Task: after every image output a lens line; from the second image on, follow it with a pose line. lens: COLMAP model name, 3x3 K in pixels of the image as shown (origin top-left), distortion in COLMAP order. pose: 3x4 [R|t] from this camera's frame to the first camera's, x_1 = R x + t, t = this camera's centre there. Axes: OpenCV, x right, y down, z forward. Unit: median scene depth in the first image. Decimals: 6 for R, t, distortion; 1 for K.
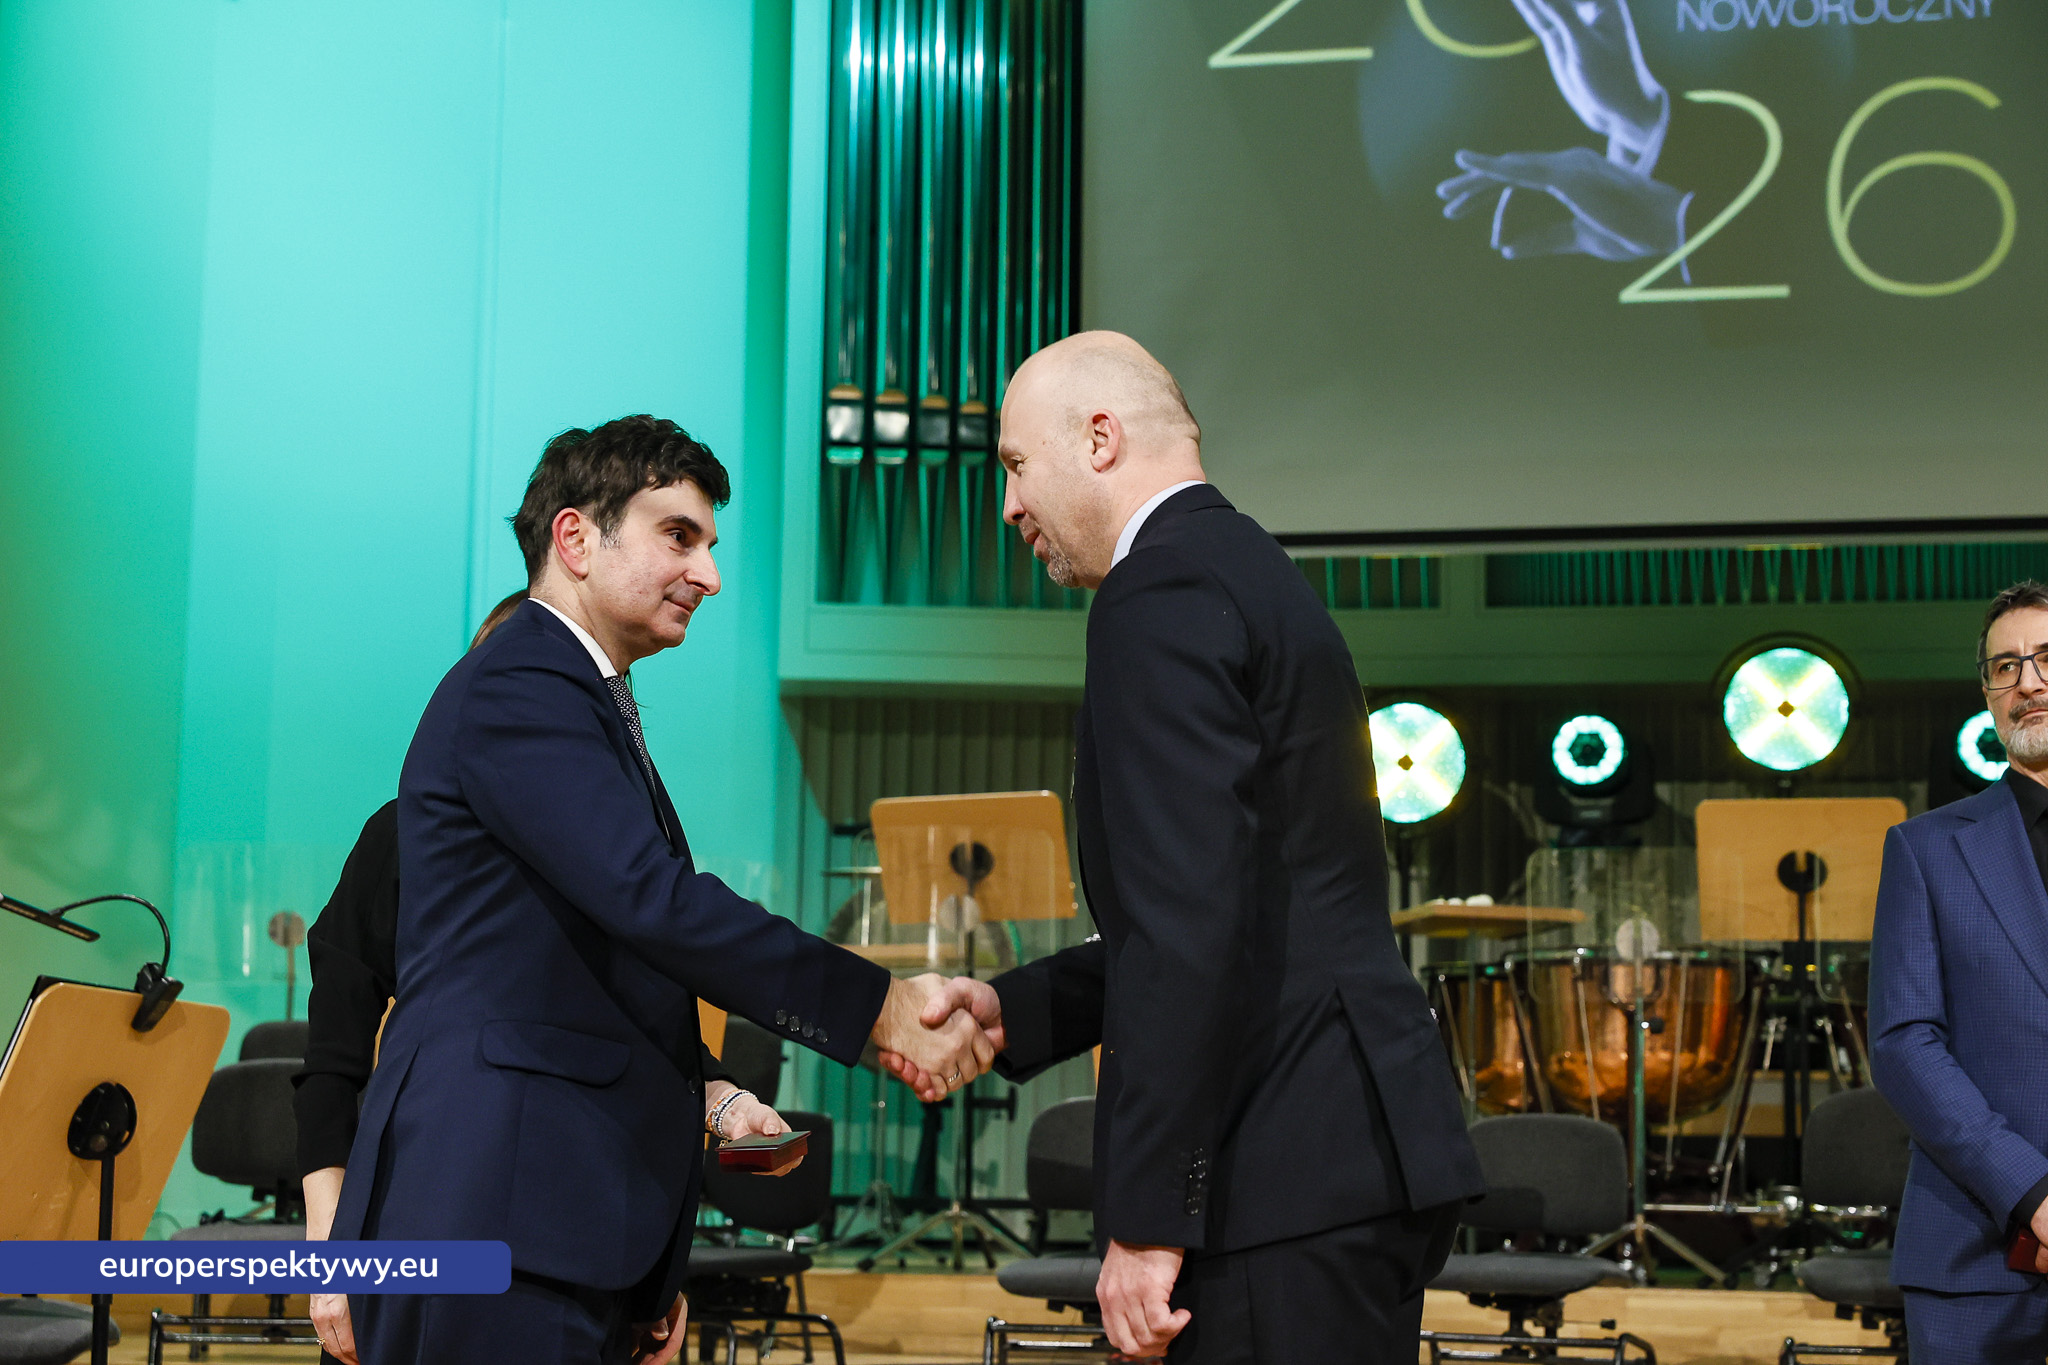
lens RADIAL K [[3530.9, 0, 1037.1], [0, 3530.9, 653.3], [0, 0, 1]] dist [0.008927, 0.000000]
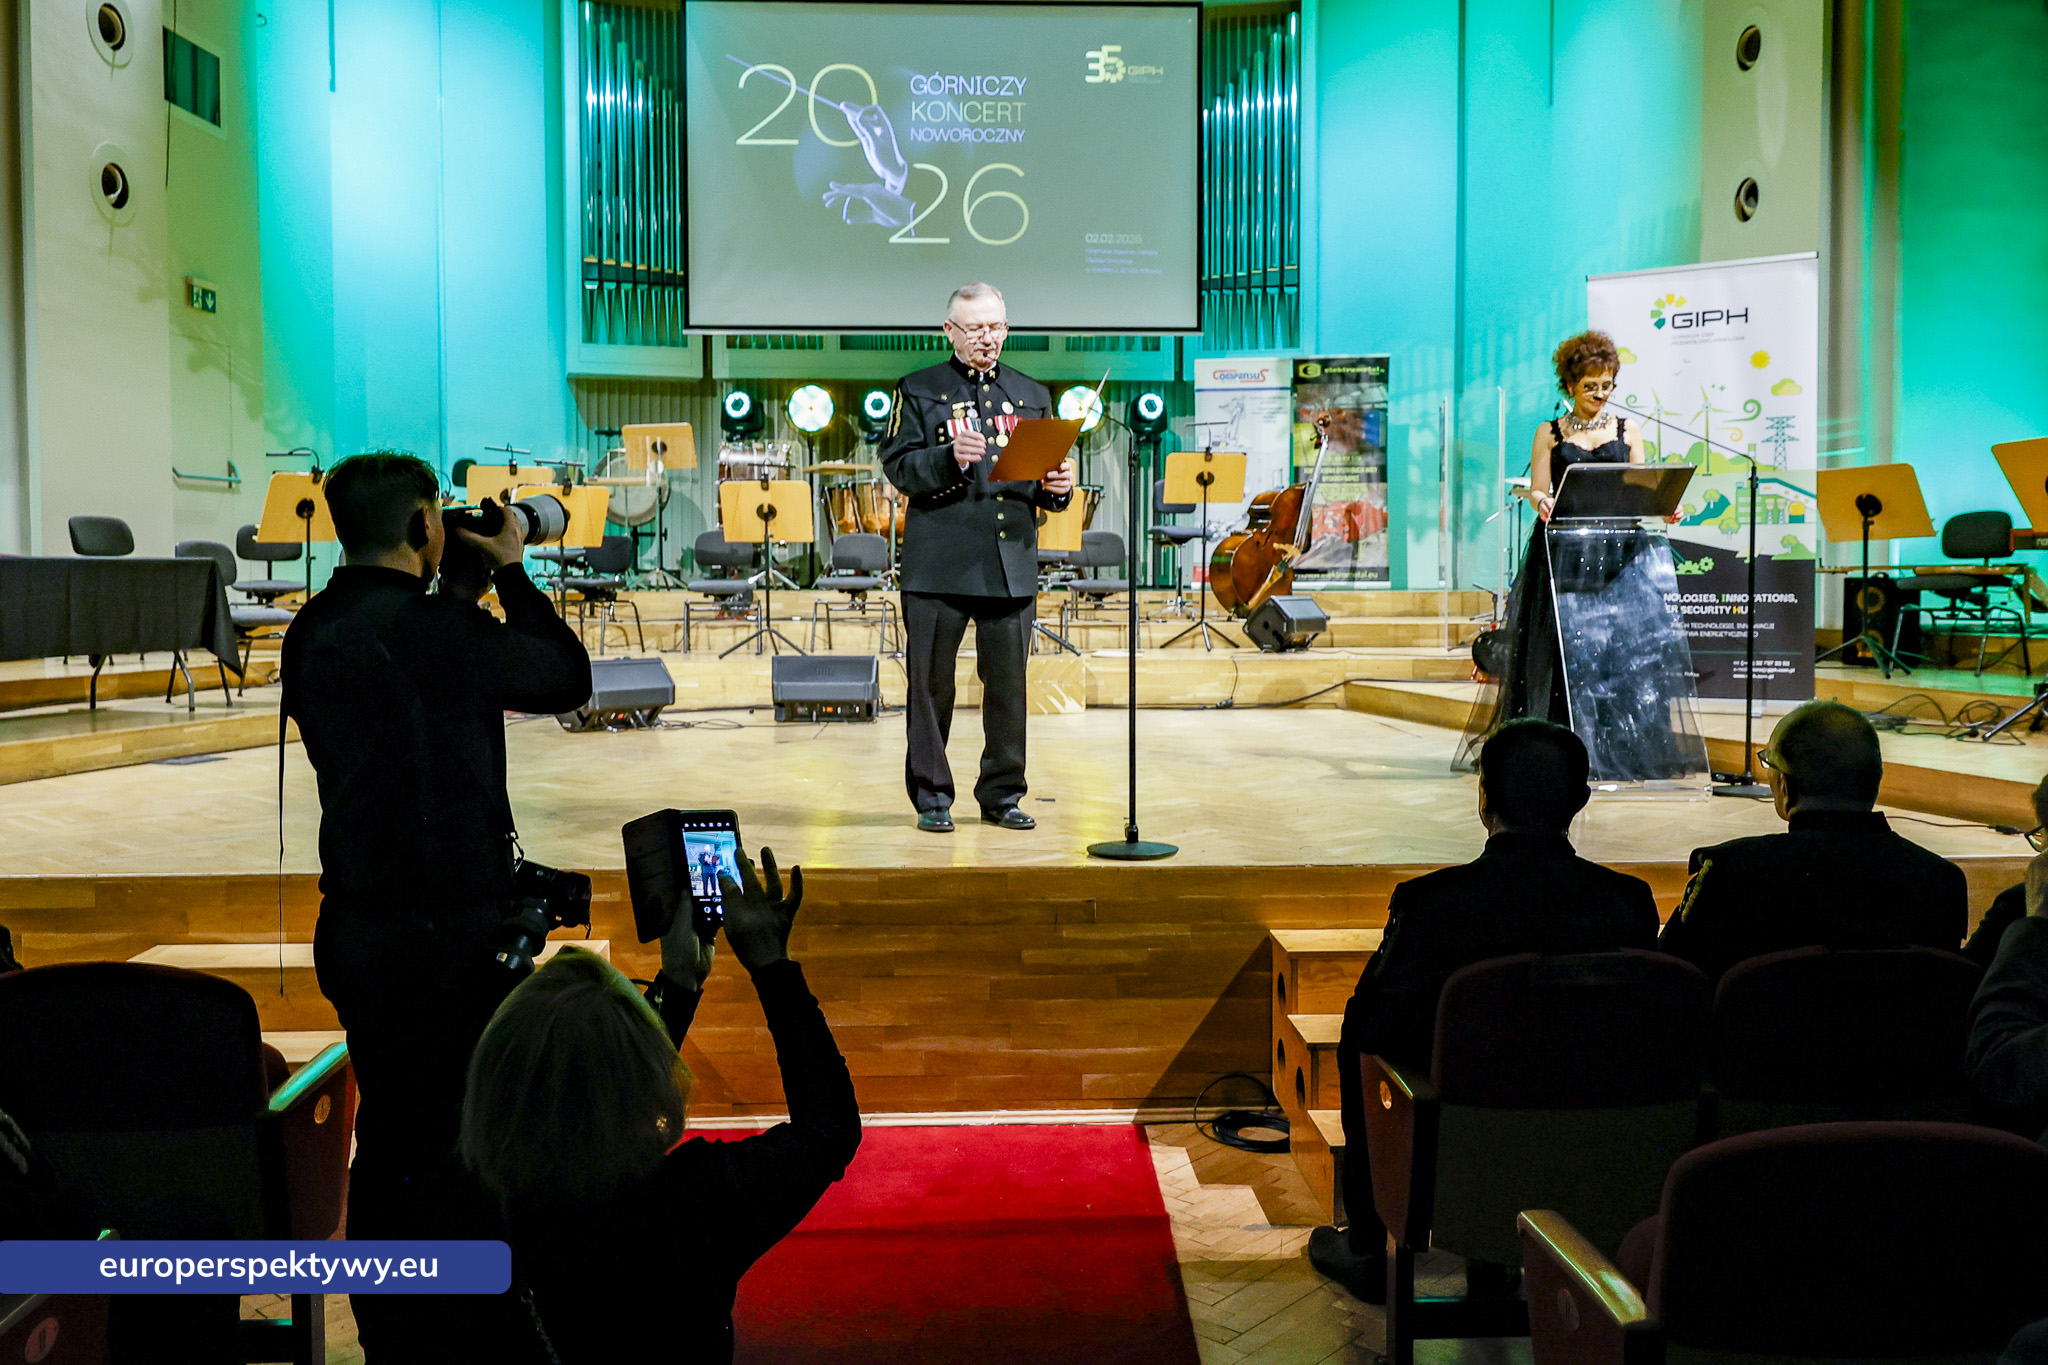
lens RADIAL K [[1675.0, 0, 1032.1], [0, 1675.0, 654.2], [0, 0, 1]] dist [-0.003906, -0.001664]
pose [[0.970581, -0.026804, 0.239278, -0.047794], [-0.020191, 0.981223, 0.191816, -0.036844], [-0.239927, -0.191005, 0.951815, -0.329265]]
